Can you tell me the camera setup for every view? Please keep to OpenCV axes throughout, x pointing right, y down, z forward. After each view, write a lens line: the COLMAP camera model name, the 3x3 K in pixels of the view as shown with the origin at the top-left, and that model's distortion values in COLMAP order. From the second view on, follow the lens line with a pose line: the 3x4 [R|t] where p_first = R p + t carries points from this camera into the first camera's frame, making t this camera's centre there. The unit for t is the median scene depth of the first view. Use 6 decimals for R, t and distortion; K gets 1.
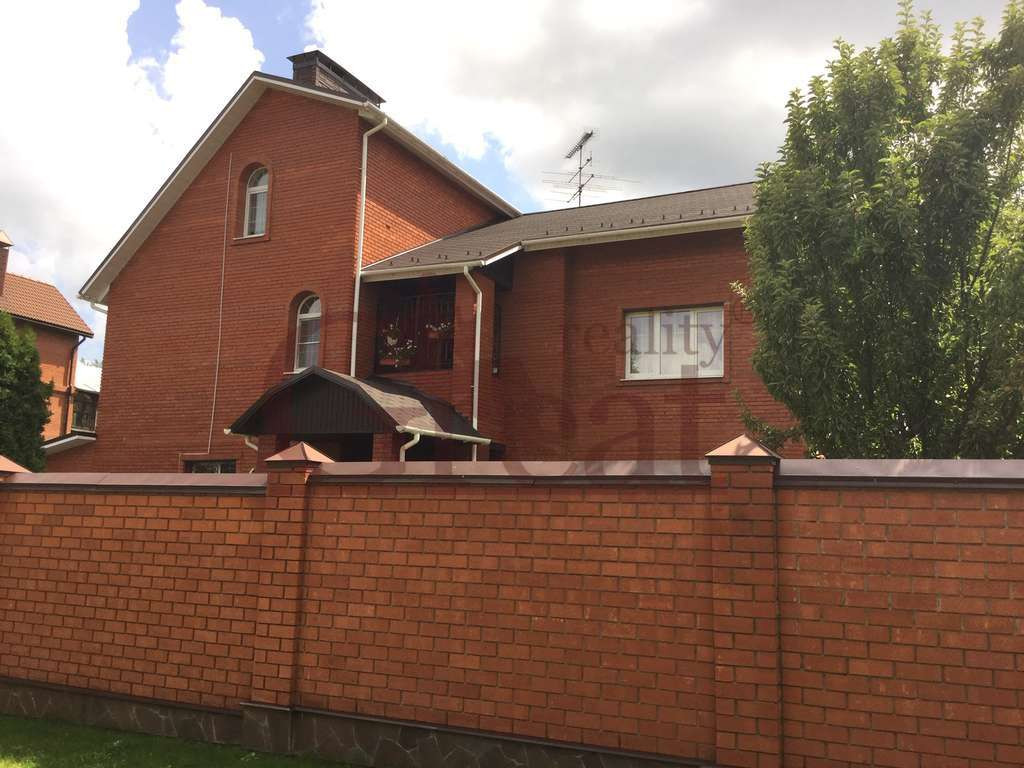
lens RADIAL K [[923.4, 0, 512.2], [0, 923.4, 394.4], [0, 0, 1]] dist [0.098193, -0.149447]
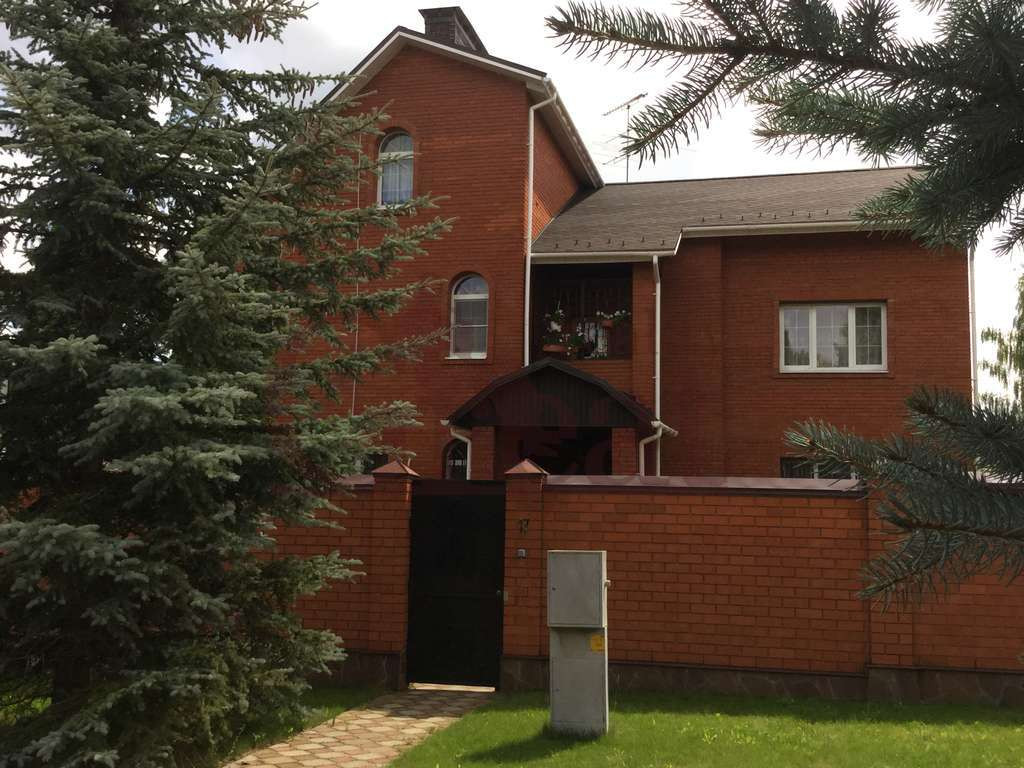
lens RADIAL K [[1165.2, 0, 512.9], [0, 1165.2, 374.2], [0, 0, 1]] dist [0.064200, 0.000000]
pose [[0.970916, 0.018194, 0.238729, -0.557661], [-0.023401, 0.999546, 0.018995, -0.036632], [-0.238275, -0.024029, 0.970900, -0.194167]]
